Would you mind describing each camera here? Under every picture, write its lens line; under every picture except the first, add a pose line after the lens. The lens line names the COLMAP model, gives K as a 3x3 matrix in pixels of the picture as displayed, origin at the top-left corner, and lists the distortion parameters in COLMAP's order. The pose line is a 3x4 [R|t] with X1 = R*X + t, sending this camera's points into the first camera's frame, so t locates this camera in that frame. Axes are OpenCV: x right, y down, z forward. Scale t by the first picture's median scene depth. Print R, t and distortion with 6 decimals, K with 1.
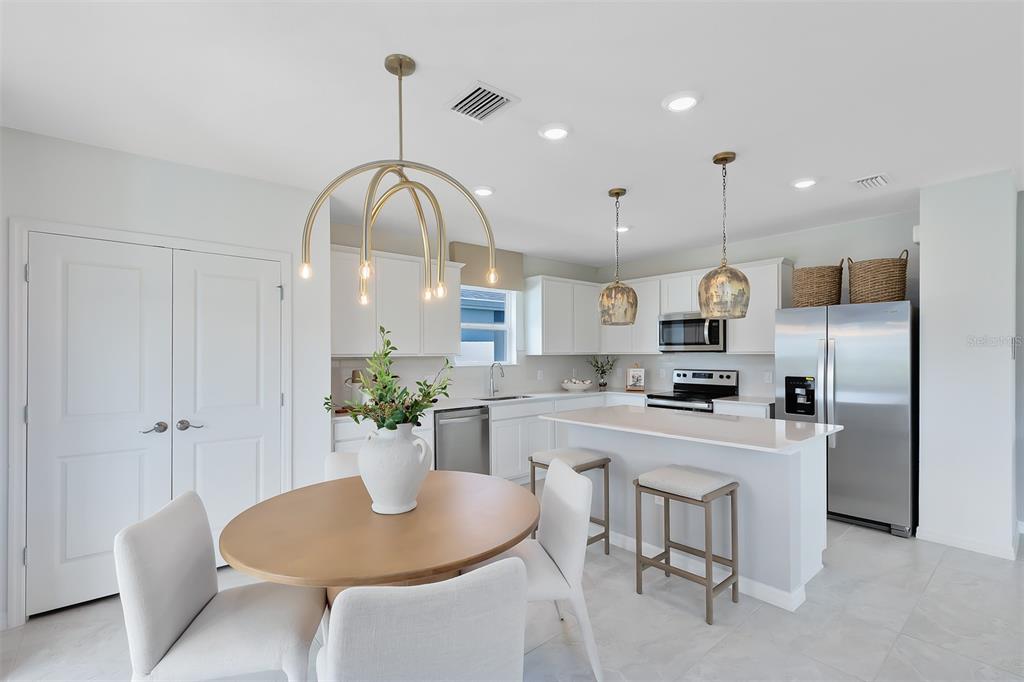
lens RADIAL K [[467.3, 0, 508.0], [0, 467.3, 343.6], [0, 0, 1]] dist [0.009933, 0.000077]
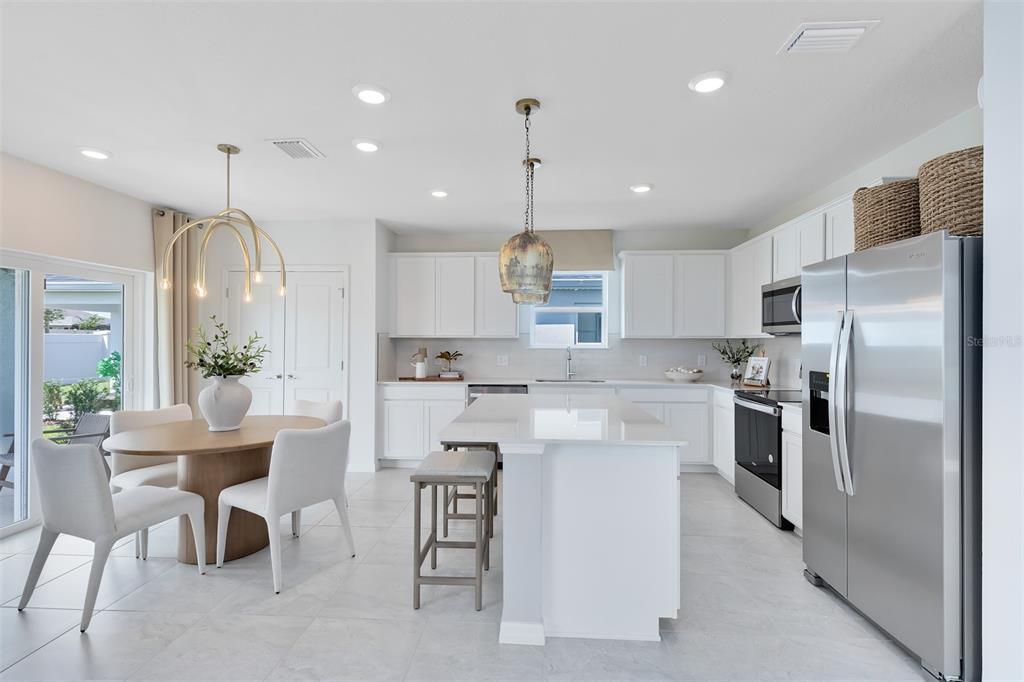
lens RADIAL K [[467.3, 0, 506.6], [0, 467.3, 339.9], [0, 0, 1]] dist [0.009933, 0.000077]
pose [[0.726921, 0.009027, -0.686662, 0.541691], [0.007584, 0.999747, 0.021171, 0.006547], [0.686679, -0.020597, 0.726669, 0.174011]]
